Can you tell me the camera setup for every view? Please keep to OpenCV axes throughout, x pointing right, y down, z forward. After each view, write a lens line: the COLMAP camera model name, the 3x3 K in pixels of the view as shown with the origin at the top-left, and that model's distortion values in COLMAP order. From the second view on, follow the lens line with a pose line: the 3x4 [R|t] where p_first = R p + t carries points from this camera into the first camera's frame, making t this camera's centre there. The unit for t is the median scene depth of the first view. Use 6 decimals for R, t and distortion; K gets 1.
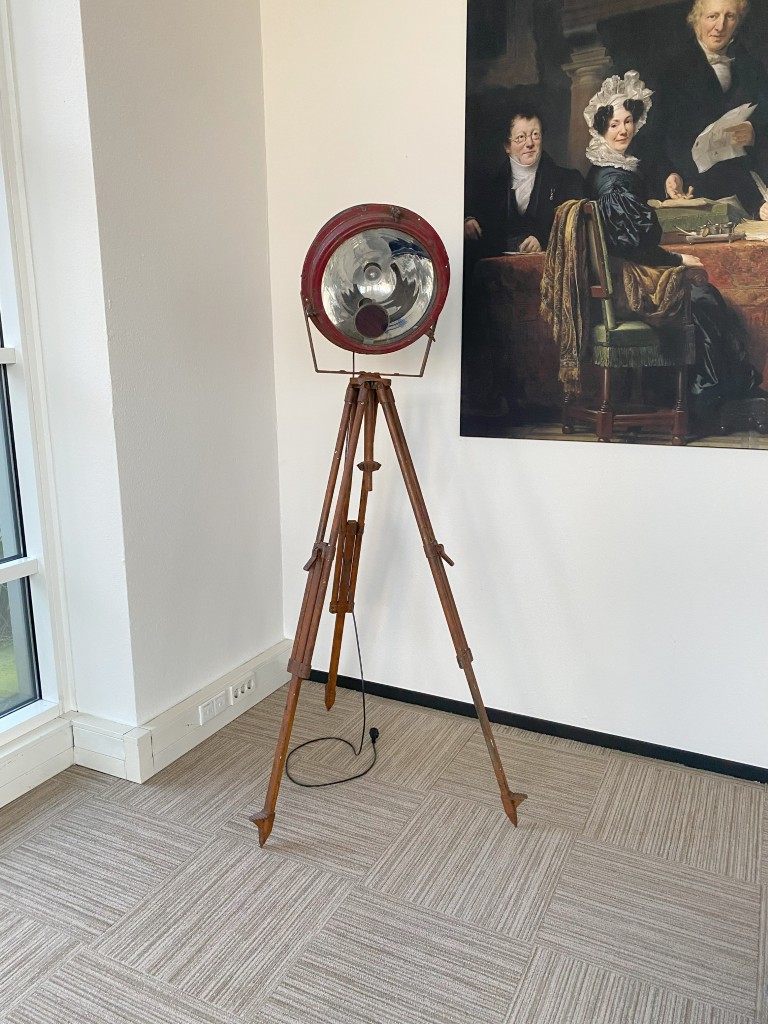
lens RADIAL K [[758.0, 0, 370.2], [0, 758.0, 513.0], [0, 0, 1]] dist [0.006559, -0.000884]
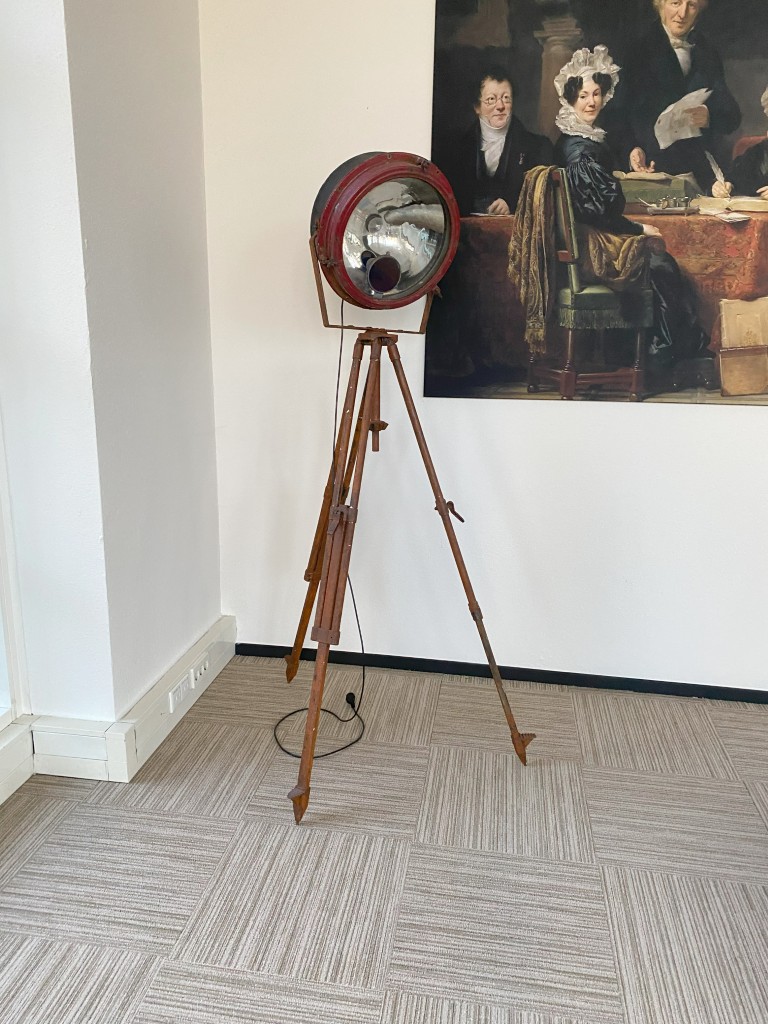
lens RADIAL K [[758.0, 0, 370.2], [0, 758.0, 513.0], [0, 0, 1]] dist [0.006559, -0.000884]
pose [[0.956469, -0.051895, 0.287184, -0.294157], [0.041912, 0.998288, 0.040806, 0.010940], [-0.288810, -0.026993, 0.957006, 0.061606]]
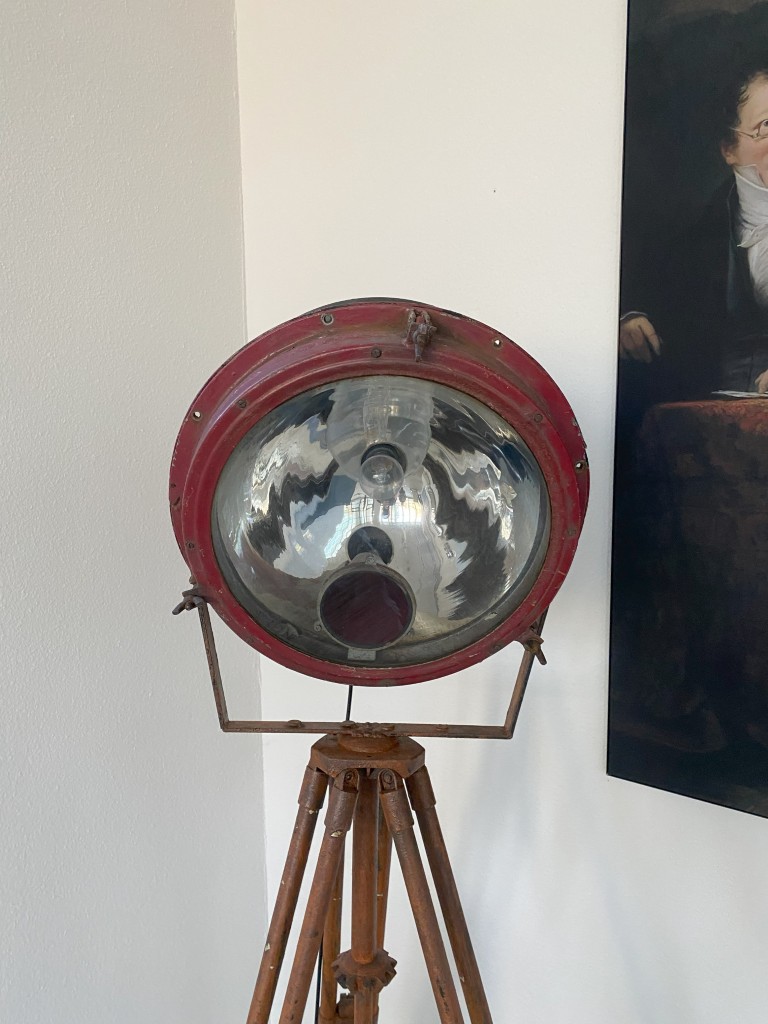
lens RADIAL K [[769.4, 0, 384.0], [0, 769.4, 512.0], [0, 0, 1]] dist [0.003731, 0.001233]
pose [[0.989398, 0.016206, -0.144319, 0.060827], [-0.027769, 0.996530, -0.078470, -0.261395], [0.142546, 0.081645, 0.986415, 0.609566]]
